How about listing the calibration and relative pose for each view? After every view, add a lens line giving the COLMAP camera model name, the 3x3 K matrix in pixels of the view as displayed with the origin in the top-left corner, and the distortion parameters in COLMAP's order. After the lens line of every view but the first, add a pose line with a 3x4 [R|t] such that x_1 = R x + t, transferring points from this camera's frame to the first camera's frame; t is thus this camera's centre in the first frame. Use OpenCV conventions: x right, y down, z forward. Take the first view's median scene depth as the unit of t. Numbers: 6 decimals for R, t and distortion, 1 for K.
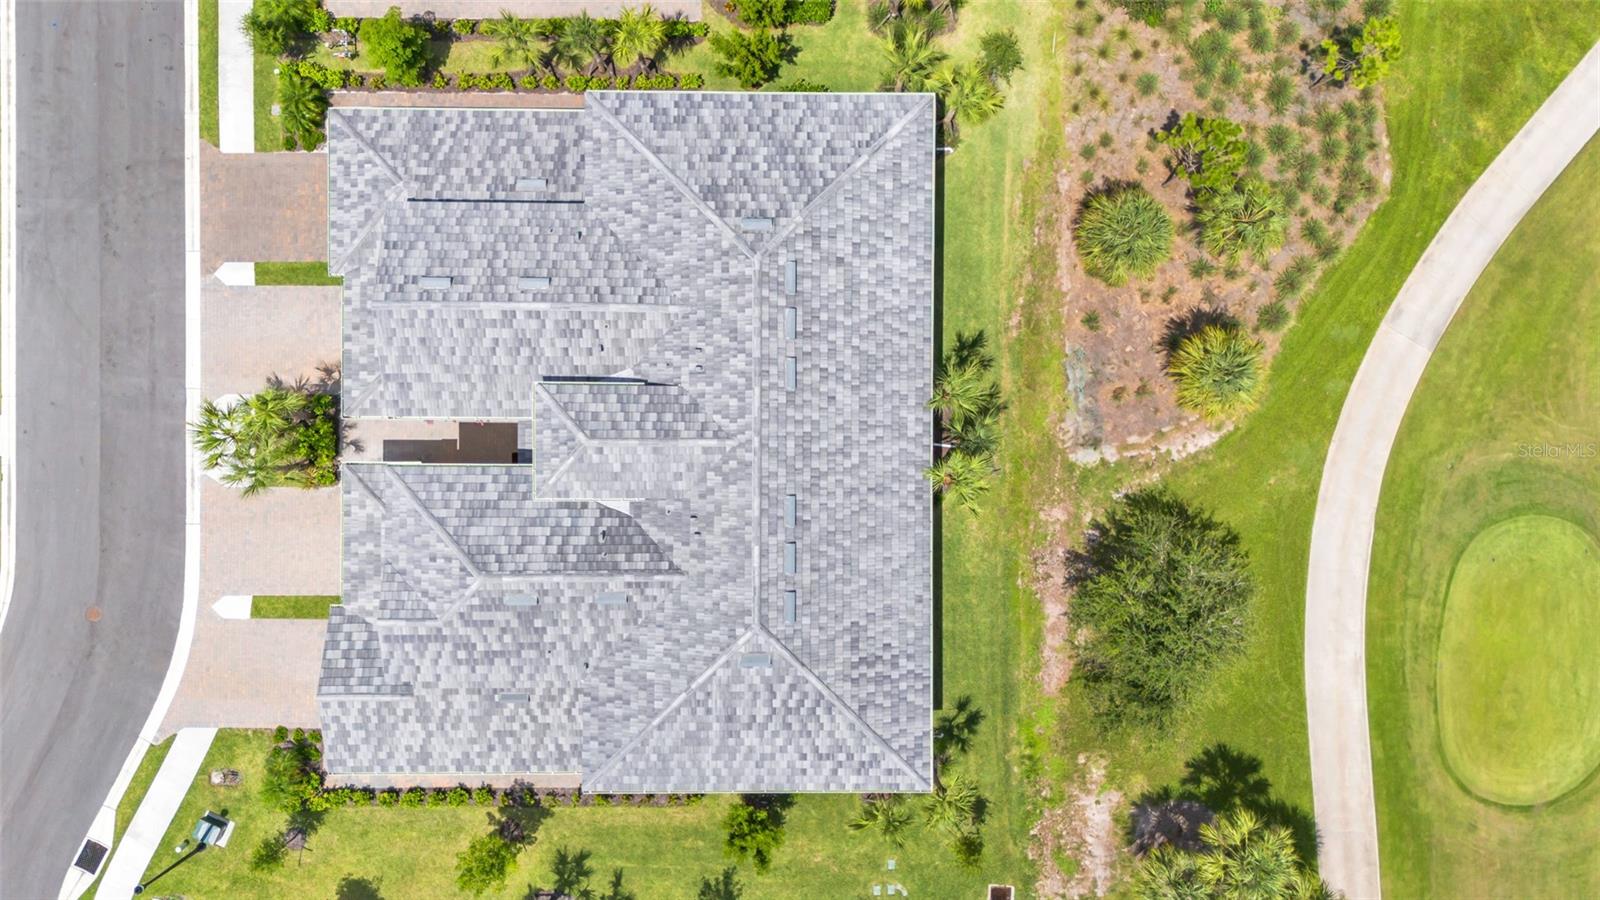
lens RADIAL K [[1188.4, 0, 800.0], [0, 1188.4, 450.0], [0, 0, 1]] dist [0.035598, 0.000242]
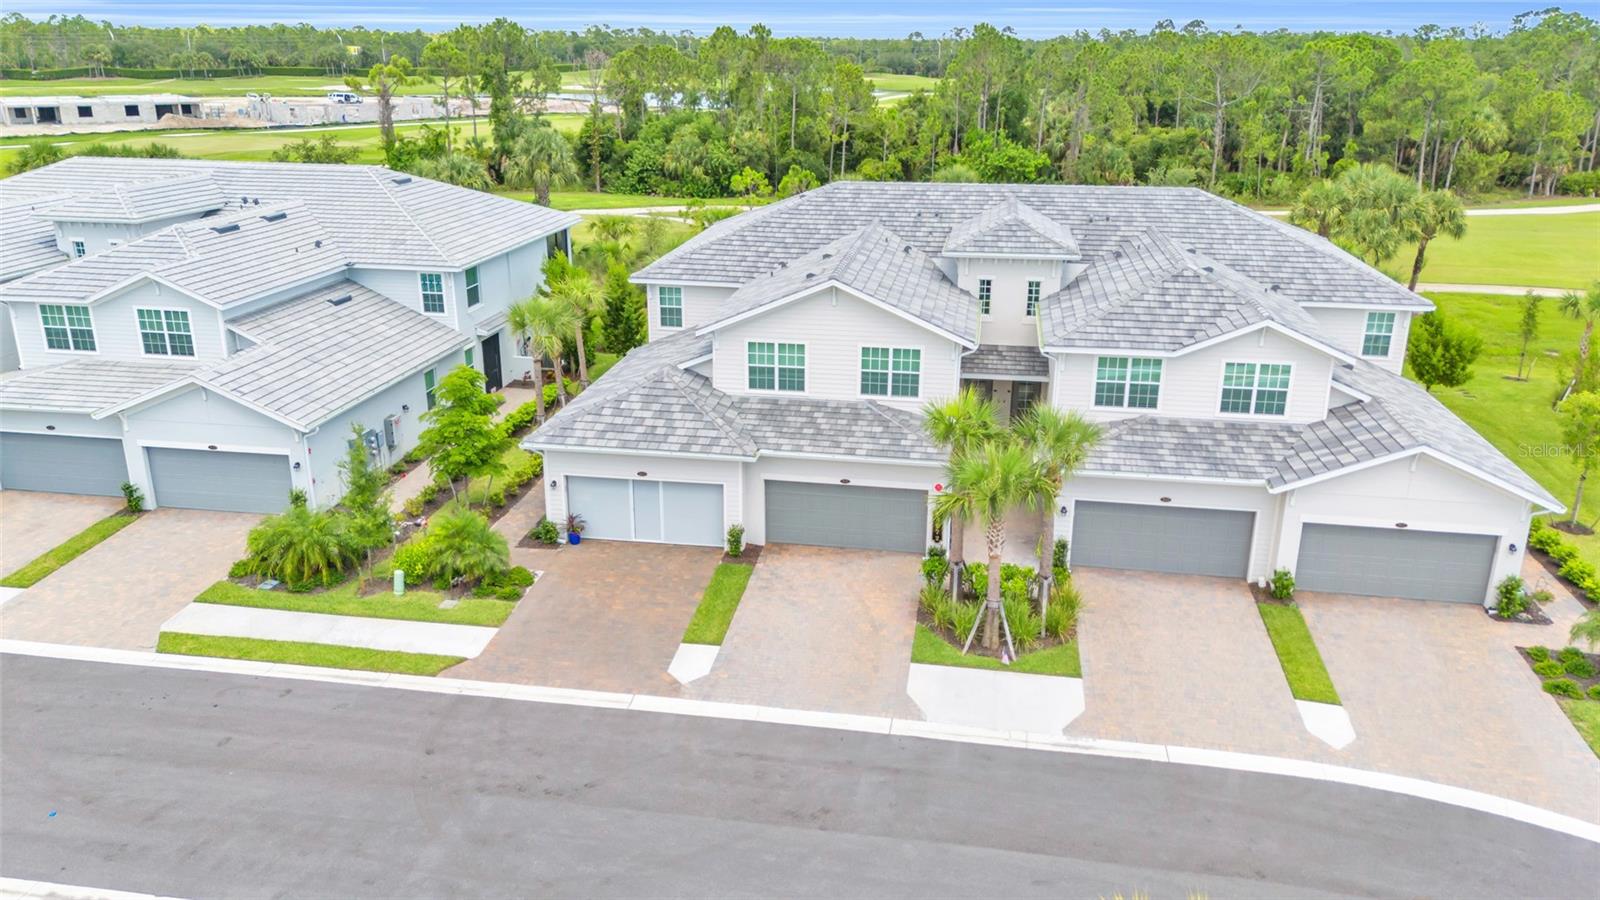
lens RADIAL K [[1188.4, 0, 800.0], [0, 1188.4, 450.0], [0, 0, 1]] dist [0.035598, 0.000242]
pose [[0.156332, -0.328351, 0.931529, -0.945926], [0.987694, 0.047712, -0.148940, -0.019822], [0.004459, 0.943350, 0.331769, 0.722824]]
